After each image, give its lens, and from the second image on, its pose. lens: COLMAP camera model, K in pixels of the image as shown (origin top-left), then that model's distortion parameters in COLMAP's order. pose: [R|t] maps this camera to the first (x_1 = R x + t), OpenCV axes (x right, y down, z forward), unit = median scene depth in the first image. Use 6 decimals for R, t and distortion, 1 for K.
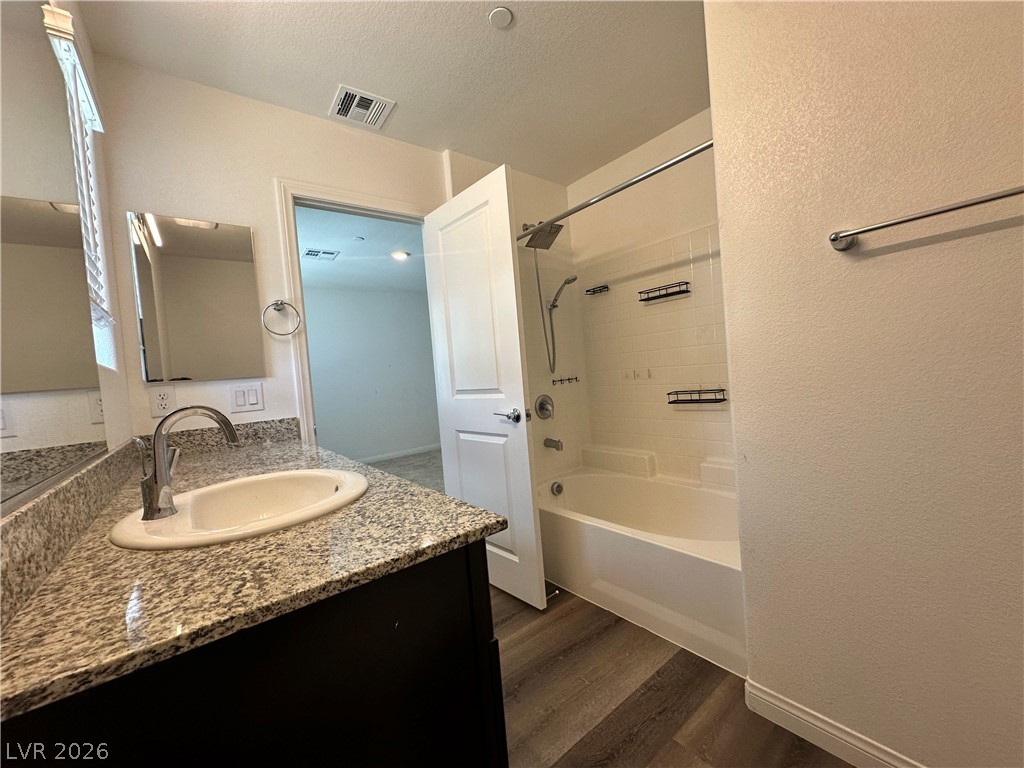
lens RADIAL K [[406.7, 0, 512.8], [0, 406.7, 385.1], [0, 0, 1]] dist [-0.001356, -0.000050]
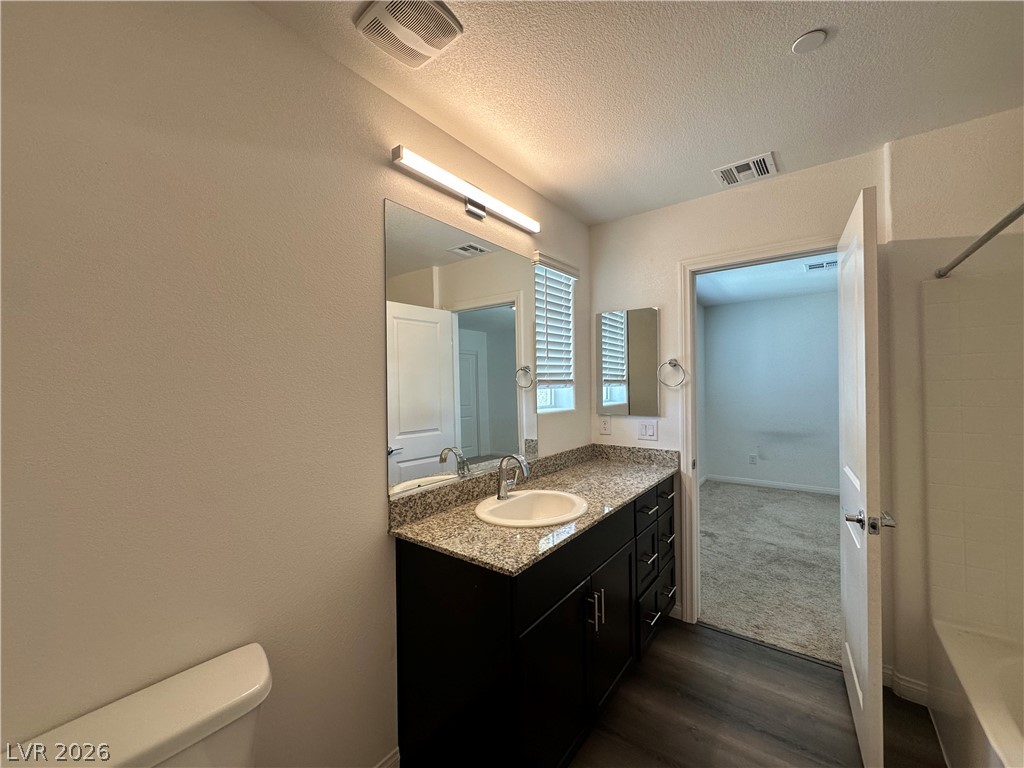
lens RADIAL K [[406.7, 0, 514.3], [0, 406.7, 385.4], [0, 0, 1]] dist [-0.001356, -0.000050]
pose [[0.254941, 0.084339, -0.963271, 0.565704], [-0.035362, 0.996336, 0.077875, -0.214573], [0.966310, 0.014209, 0.256989, 0.188560]]
